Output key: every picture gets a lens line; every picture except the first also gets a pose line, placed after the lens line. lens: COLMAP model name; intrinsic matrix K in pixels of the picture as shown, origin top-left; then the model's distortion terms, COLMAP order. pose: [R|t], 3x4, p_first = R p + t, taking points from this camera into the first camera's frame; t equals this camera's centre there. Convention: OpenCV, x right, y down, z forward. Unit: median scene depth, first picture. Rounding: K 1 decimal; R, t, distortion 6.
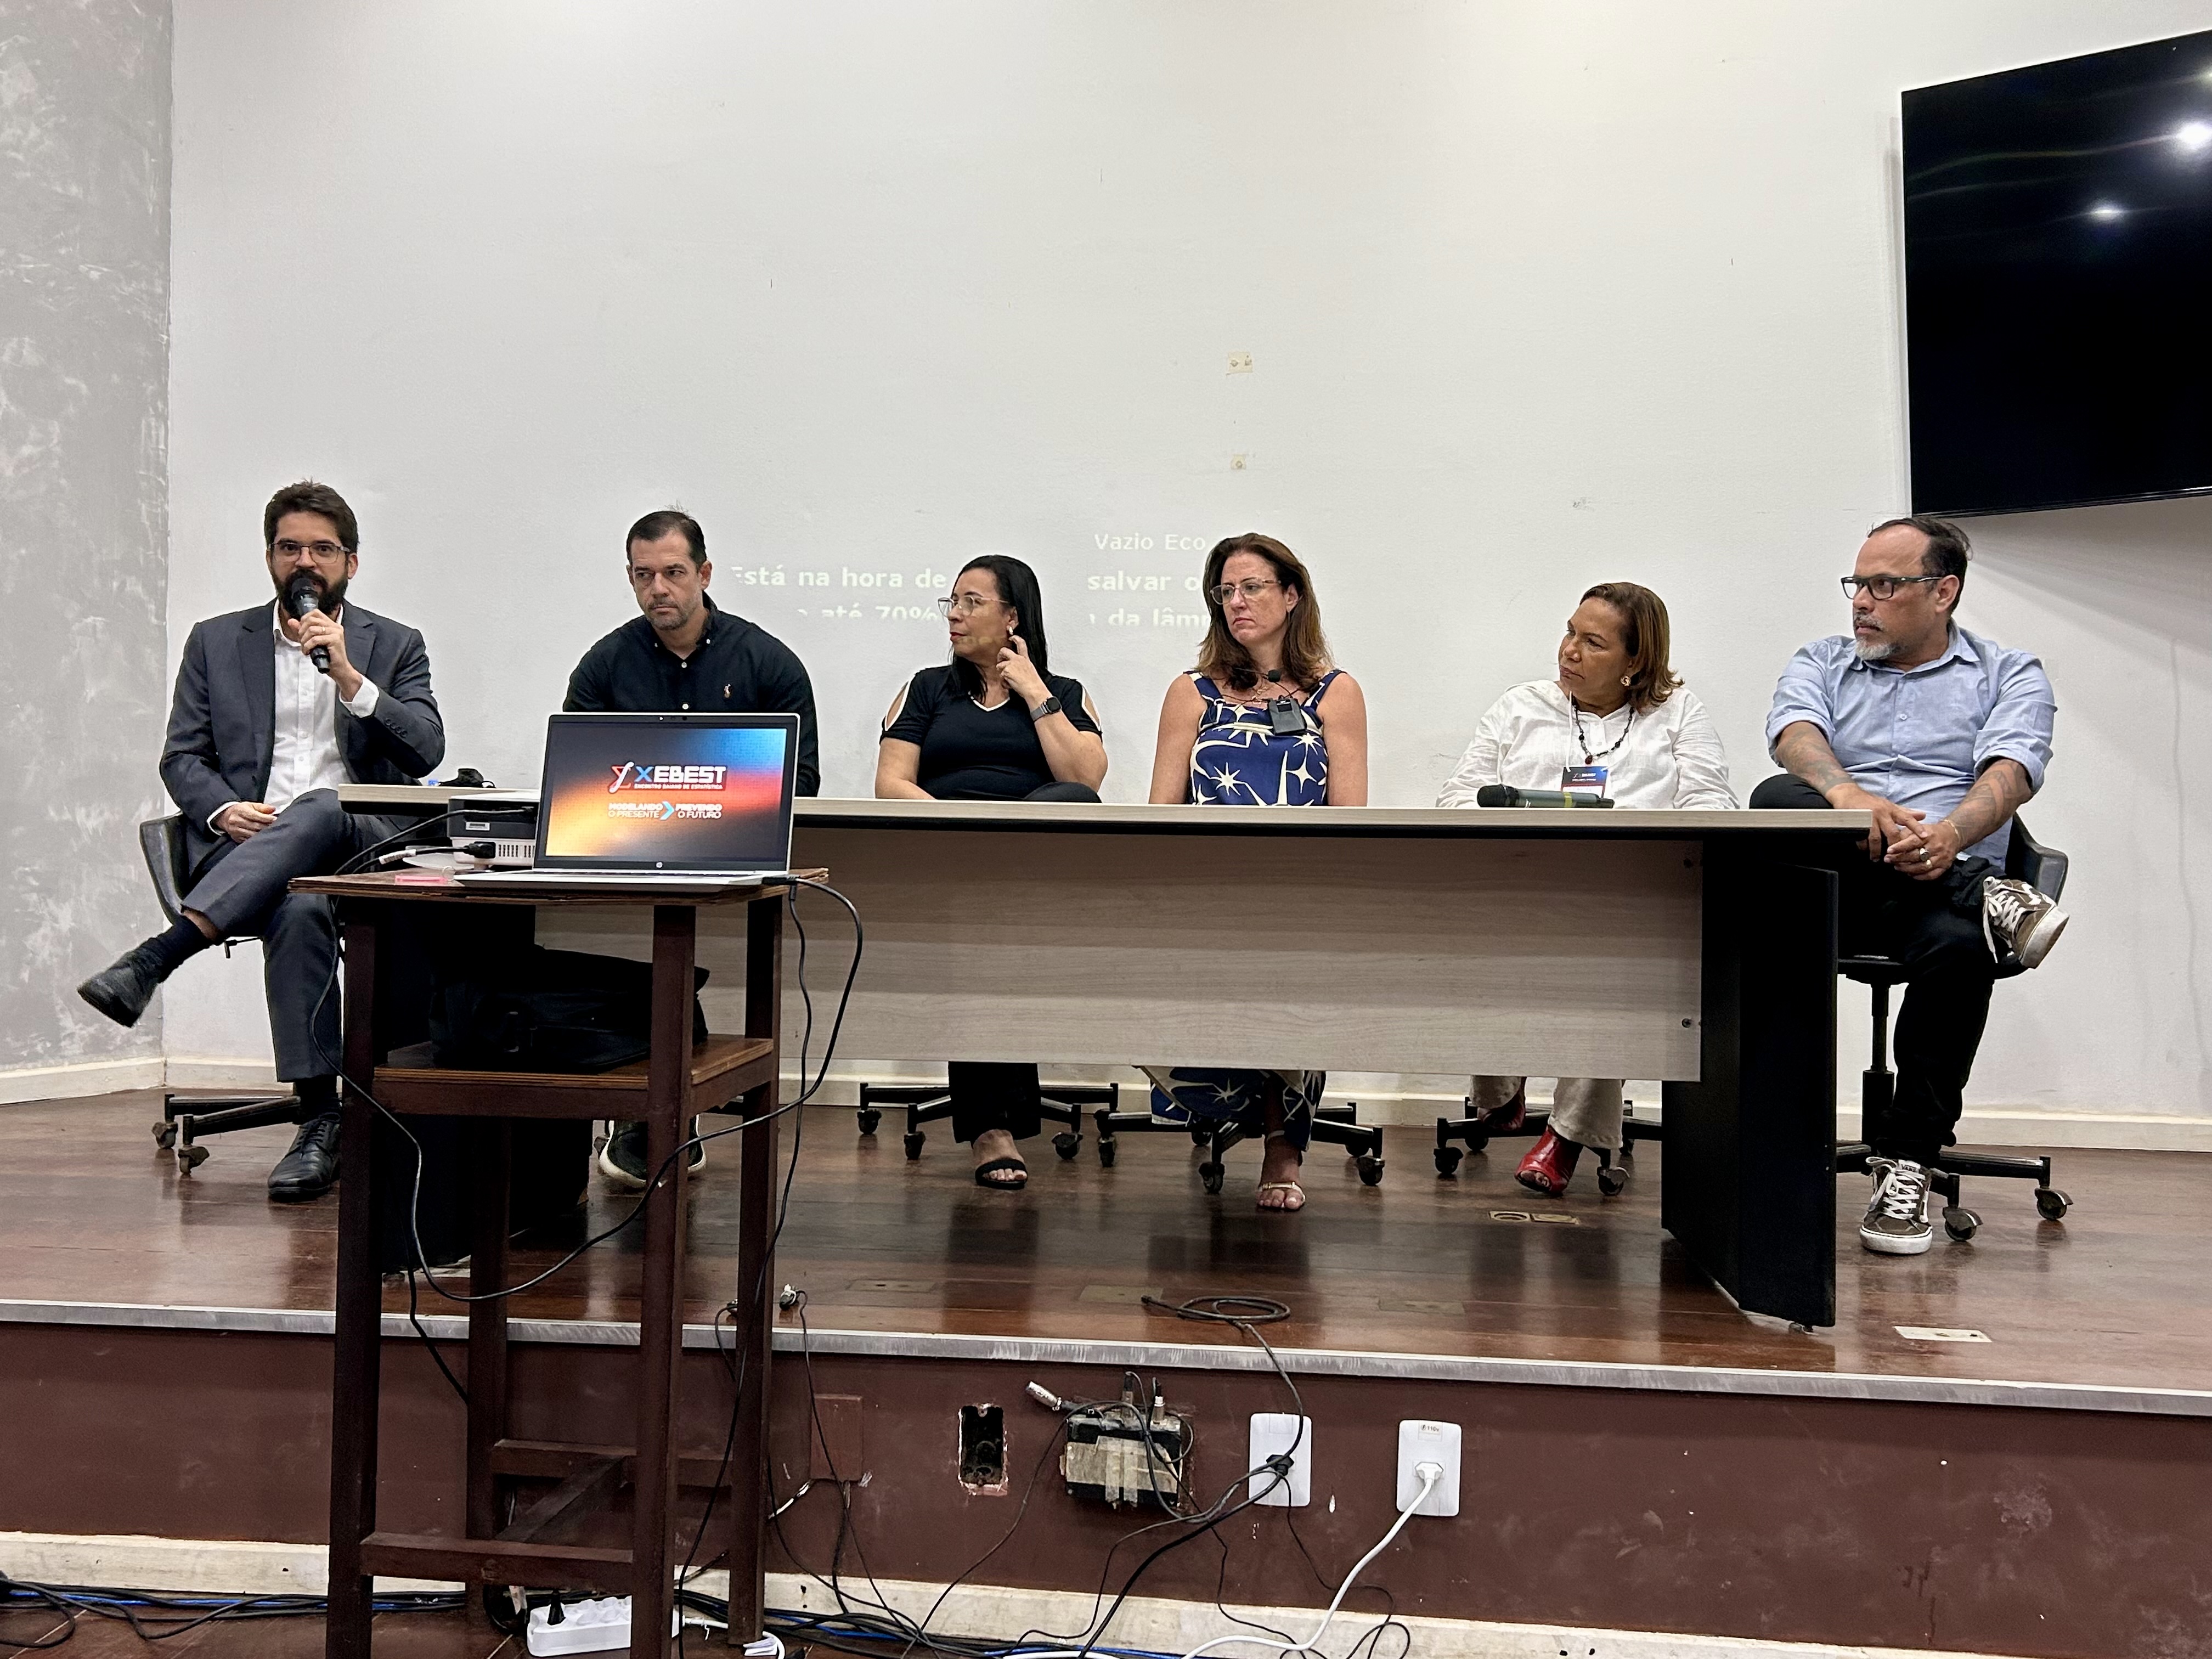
lens RADIAL K [[2109.8, 0, 1106.1], [0, 2109.8, 822.2], [0, 0, 1]] dist [0.052330, -0.057368]
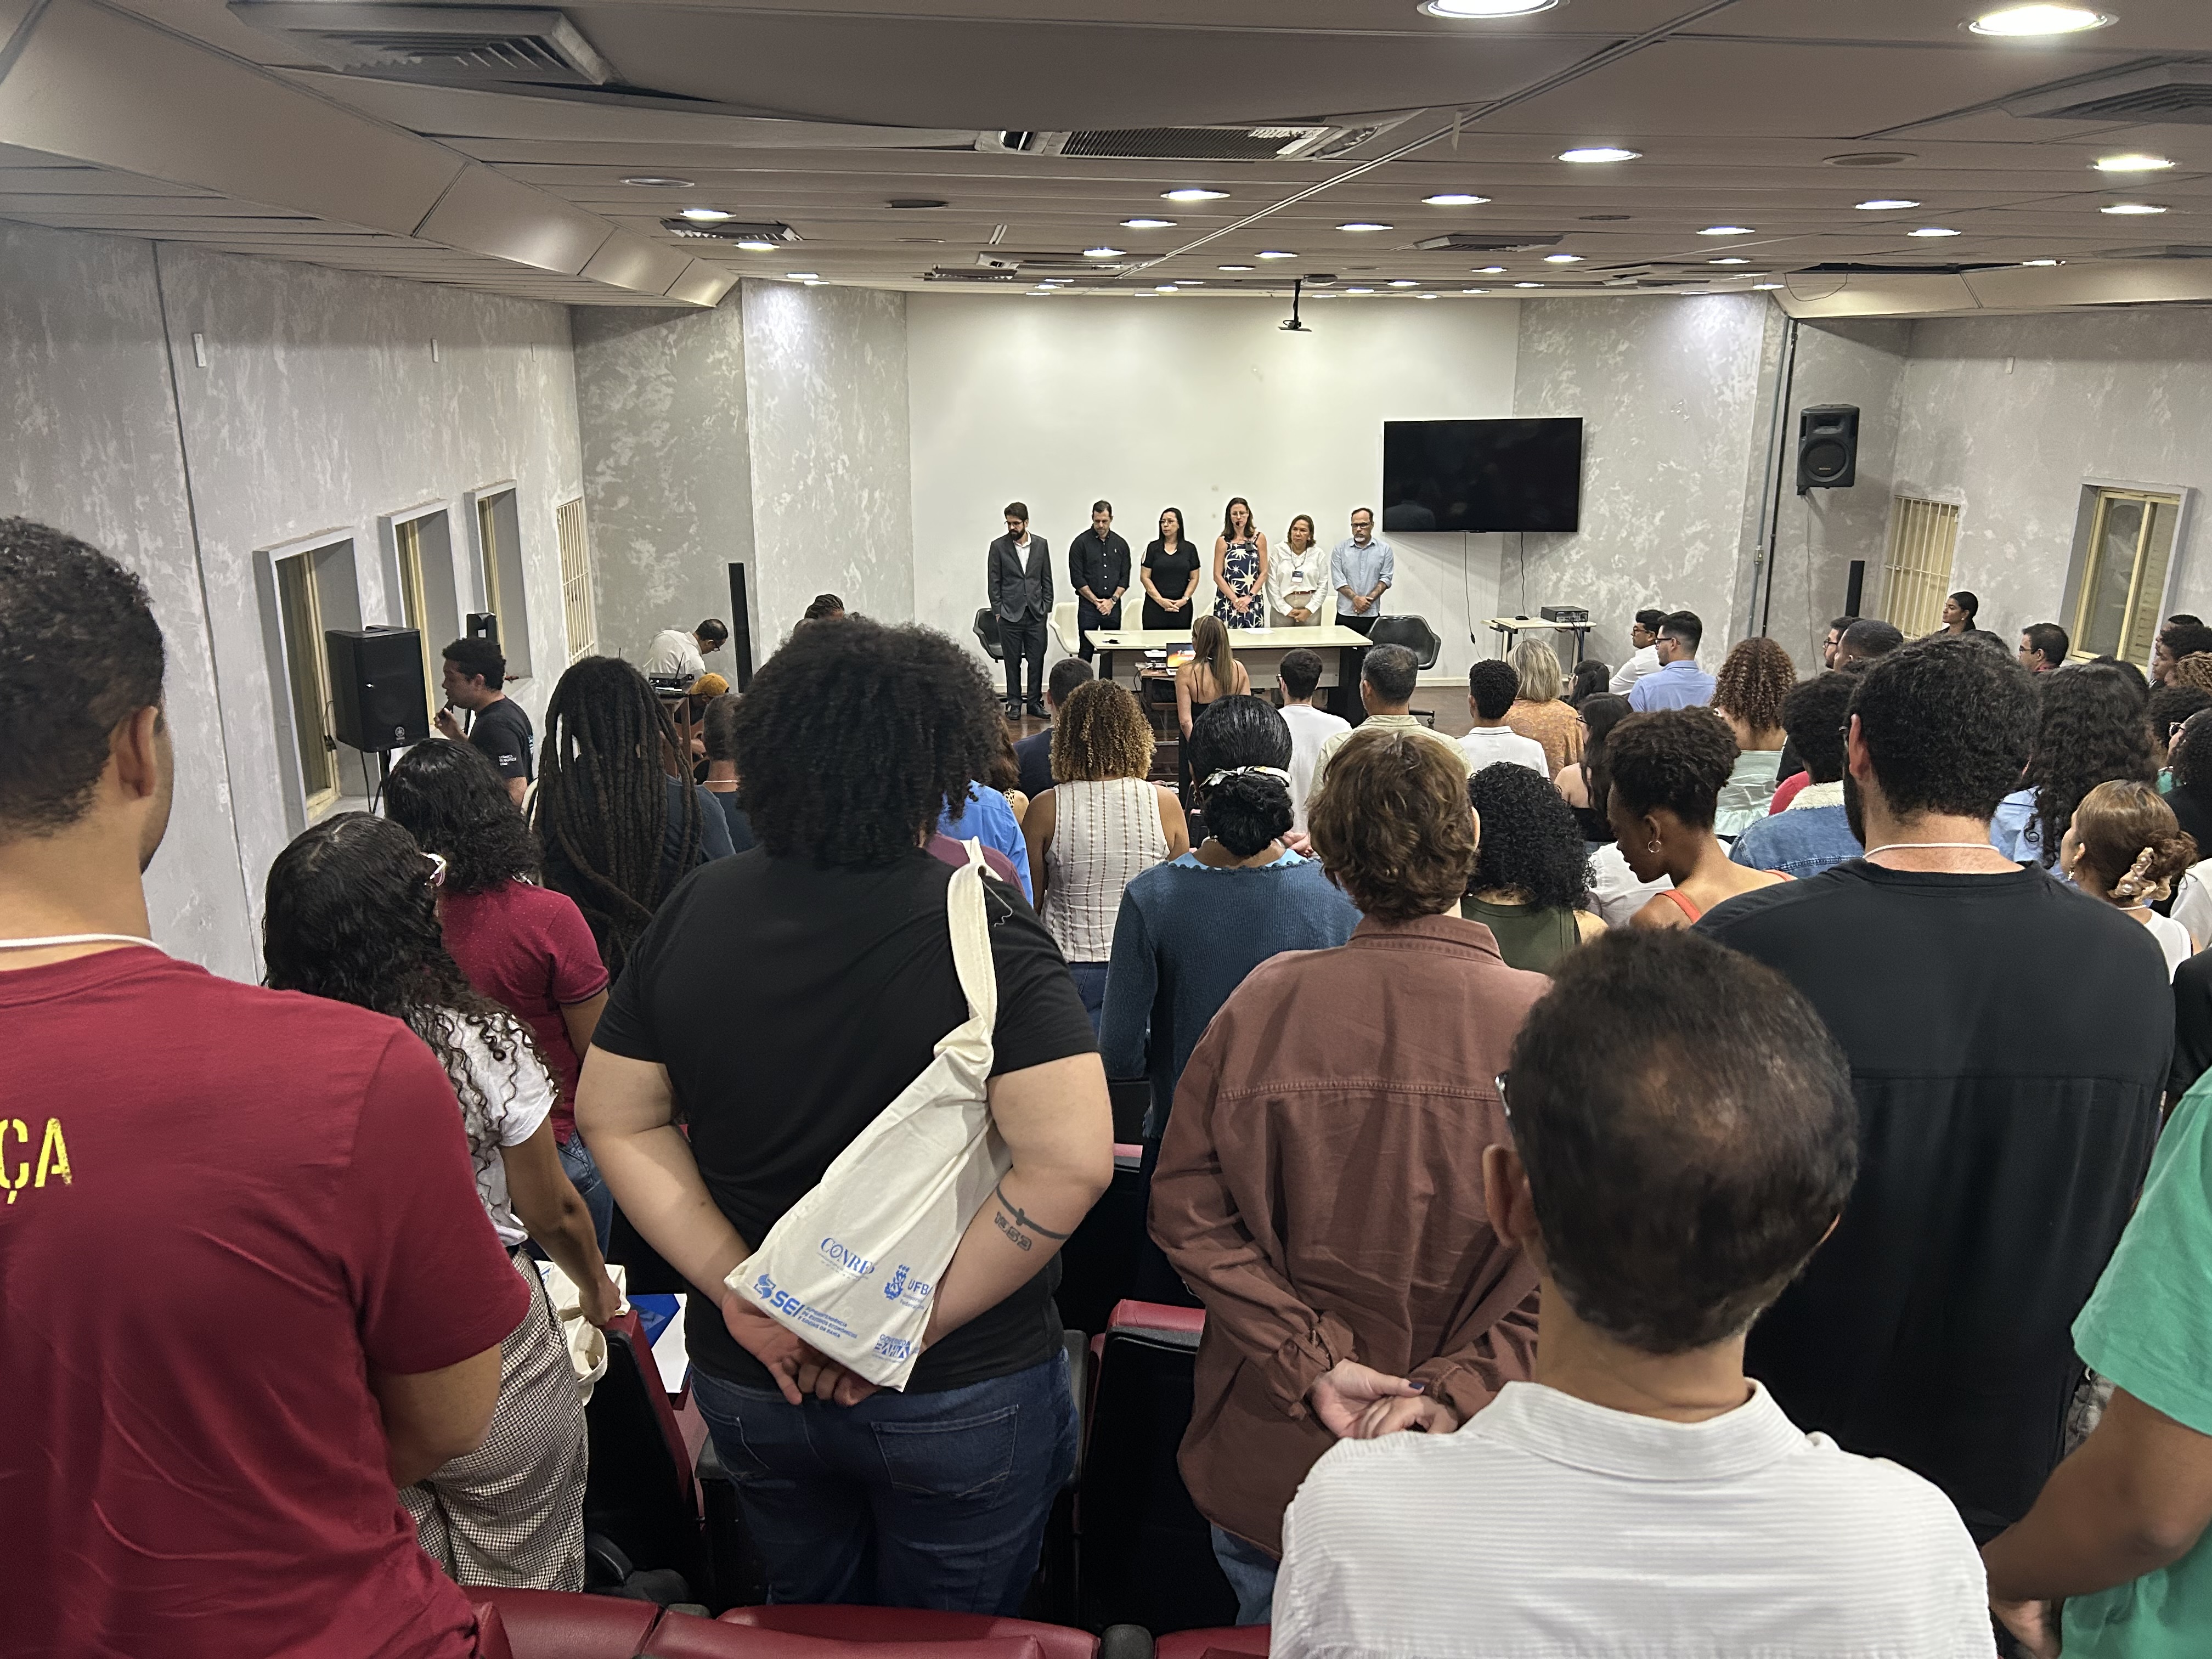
lens RADIAL K [[1686.8, 0, 1084.0], [0, 1686.8, 868.7], [0, 0, 1]] dist [0.072487, -0.110220]
pose [[0.979537, -0.065483, 0.190315, -1.097435], [0.008247, 0.957857, 0.287129, -0.616395], [-0.201096, -0.279683, 0.938796, -2.760152]]
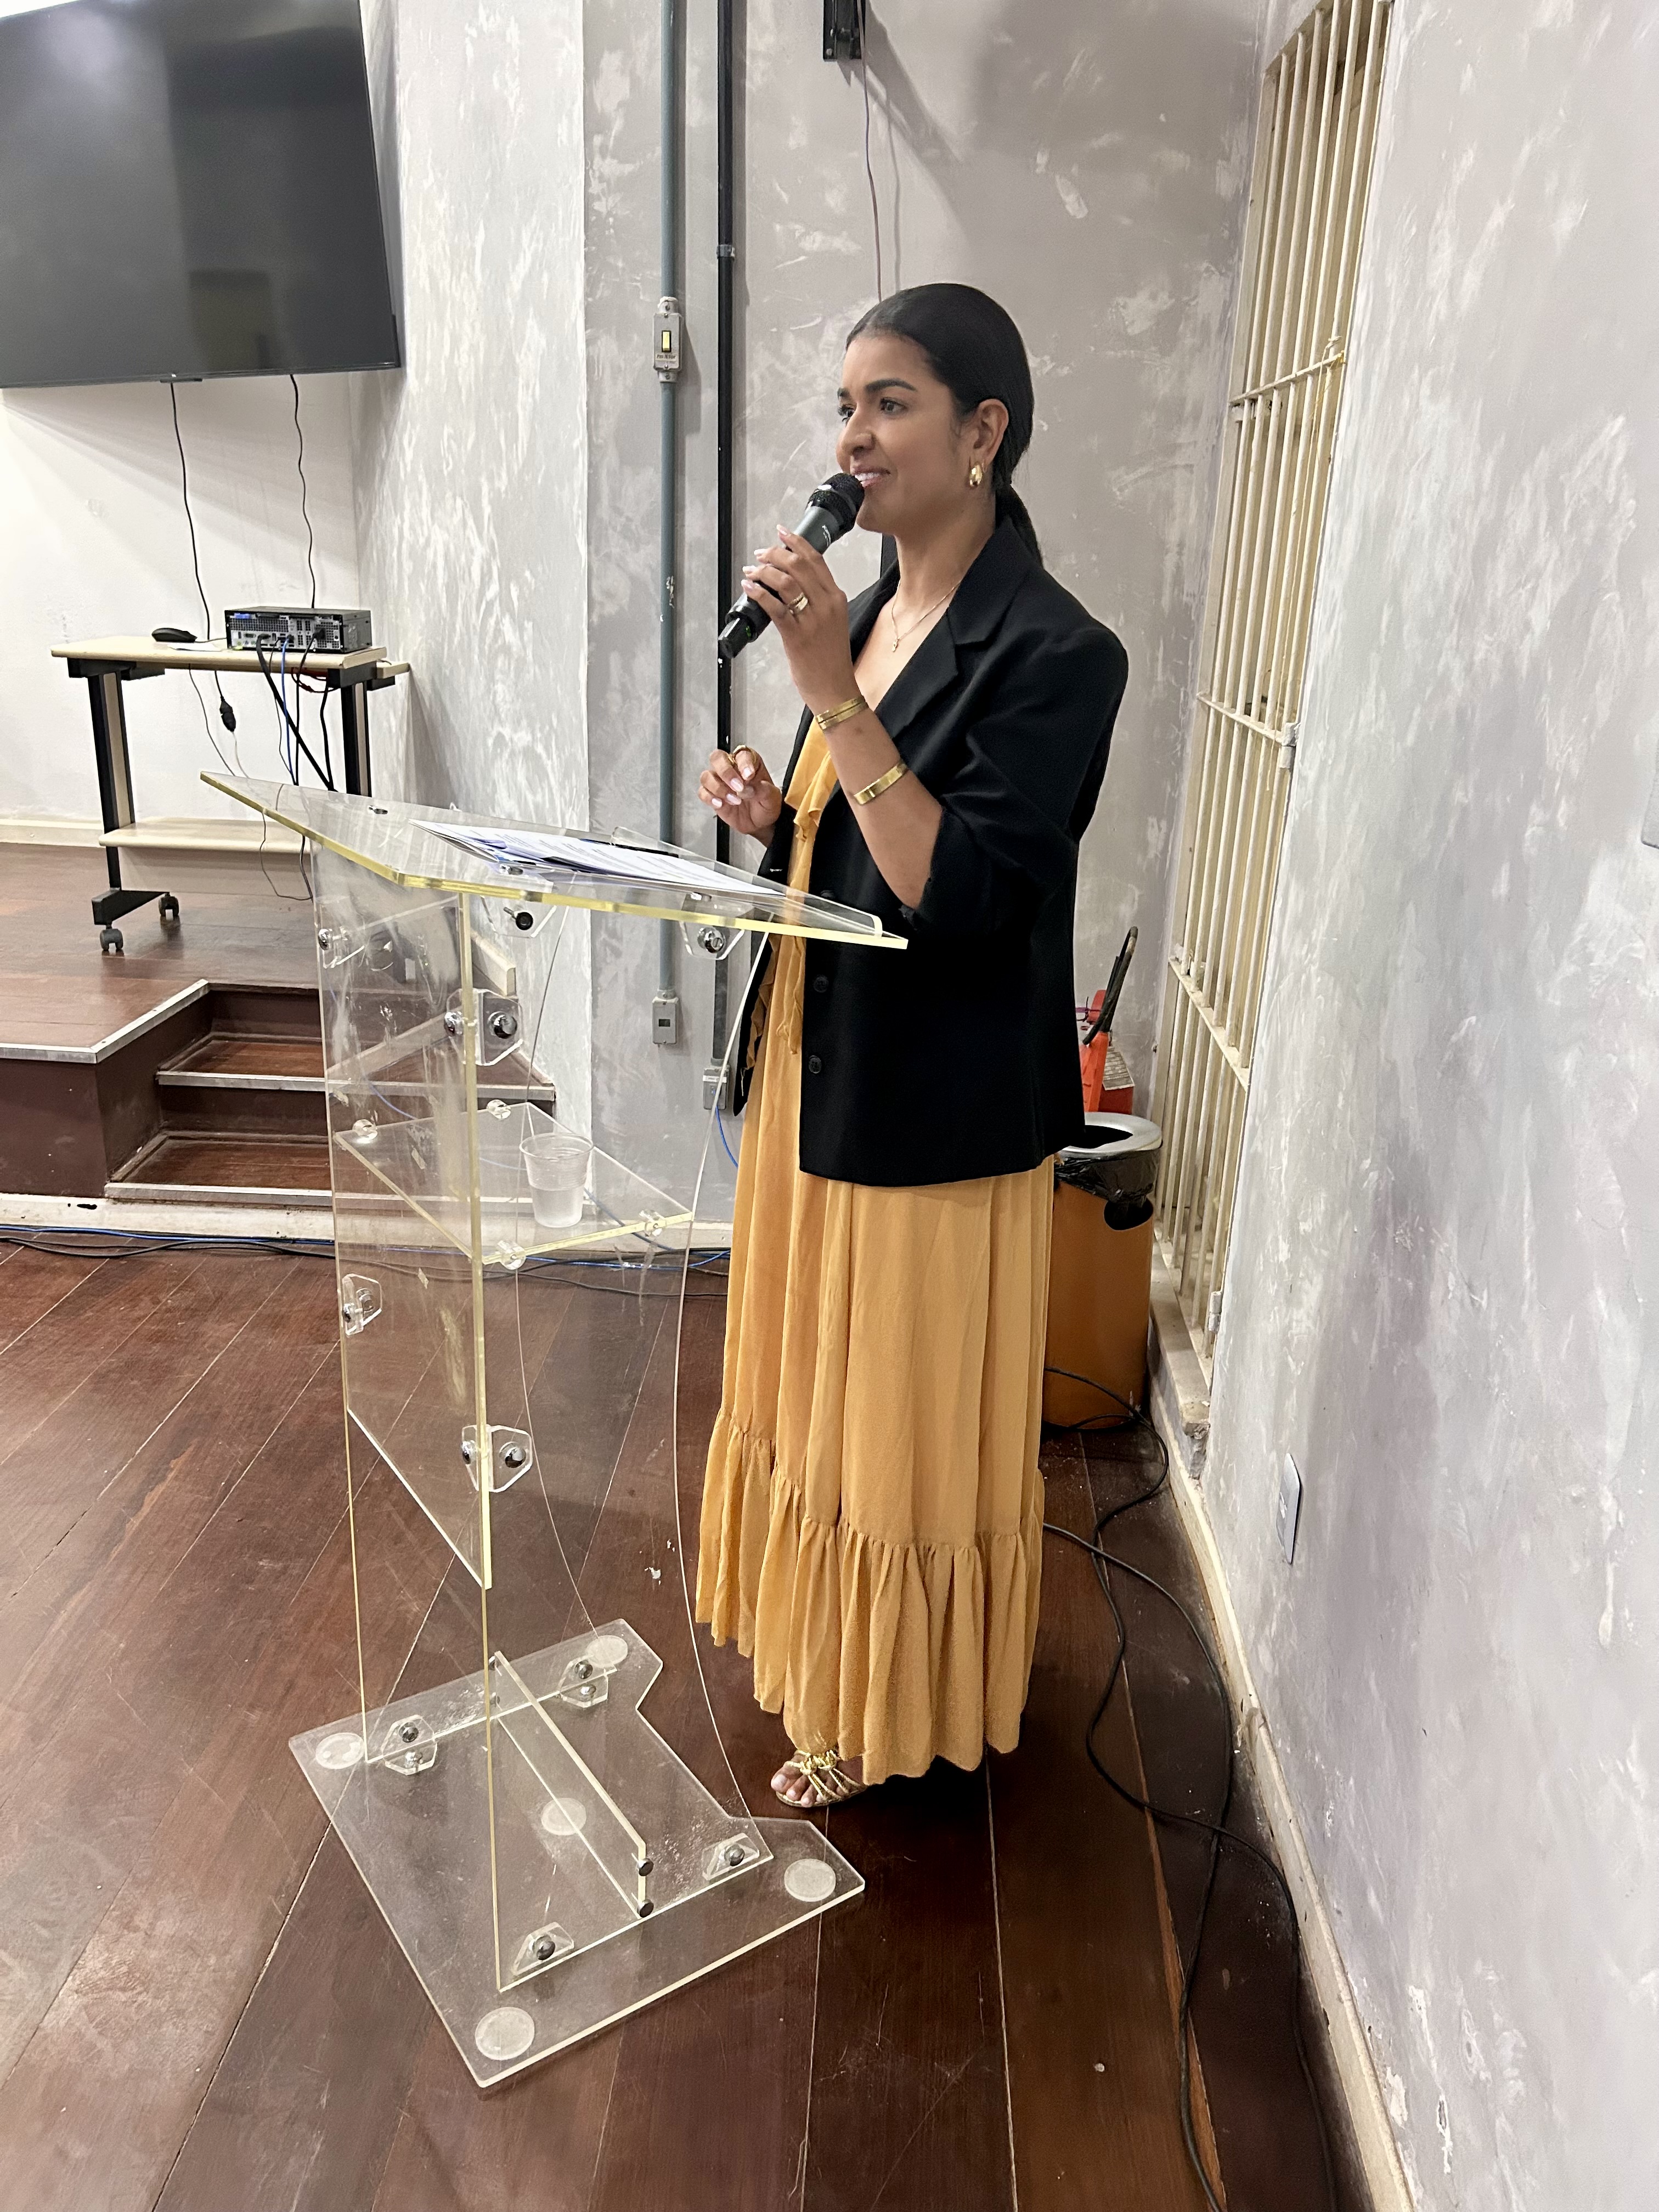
lens RADIAL K [[1665.7, 0, 829.5], [0, 1665.7, 1106.0], [0, 0, 1]] dist [0.057690, -0.069743]
pose [[0.997877, 0.003374, 0.065045, 1.157587], [-0.024099, 0.946911, 0.320592, -0.093292], [-0.060510, -0.321479, 0.944981, -0.272592]]
